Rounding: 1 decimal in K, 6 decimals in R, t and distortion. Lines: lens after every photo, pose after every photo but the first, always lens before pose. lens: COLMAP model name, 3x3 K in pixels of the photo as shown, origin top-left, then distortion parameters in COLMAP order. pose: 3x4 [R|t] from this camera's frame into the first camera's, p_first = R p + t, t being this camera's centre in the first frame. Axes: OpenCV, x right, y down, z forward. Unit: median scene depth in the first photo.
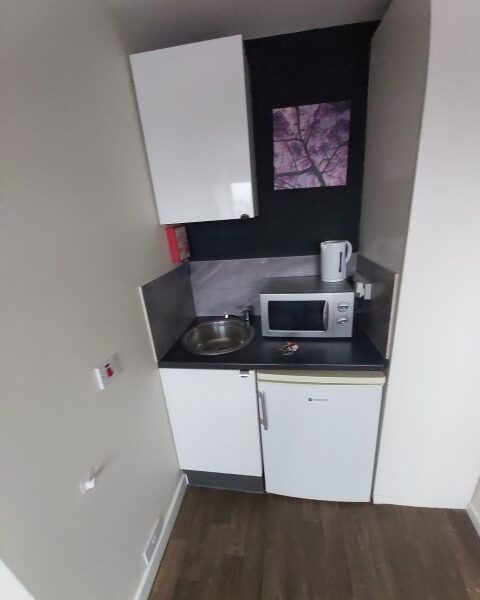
lens RADIAL K [[245.6, 0, 249.1], [0, 245.6, 302.3], [0, 0, 1]] dist [0.001287, -0.006914]
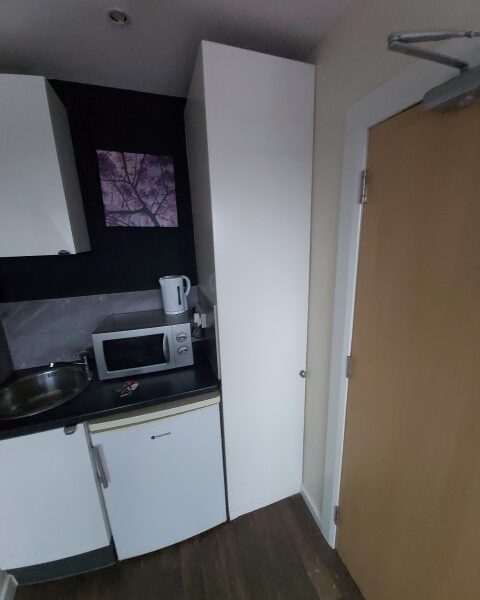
lens RADIAL K [[245.6, 0, 249.1], [0, 245.6, 302.3], [0, 0, 1]] dist [0.001287, -0.006914]
pose [[0.890859, -0.065245, 0.449571, 0.160351], [0.117170, 0.989149, -0.088627, -0.002588], [-0.438910, 0.131631, 0.888837, -0.089725]]
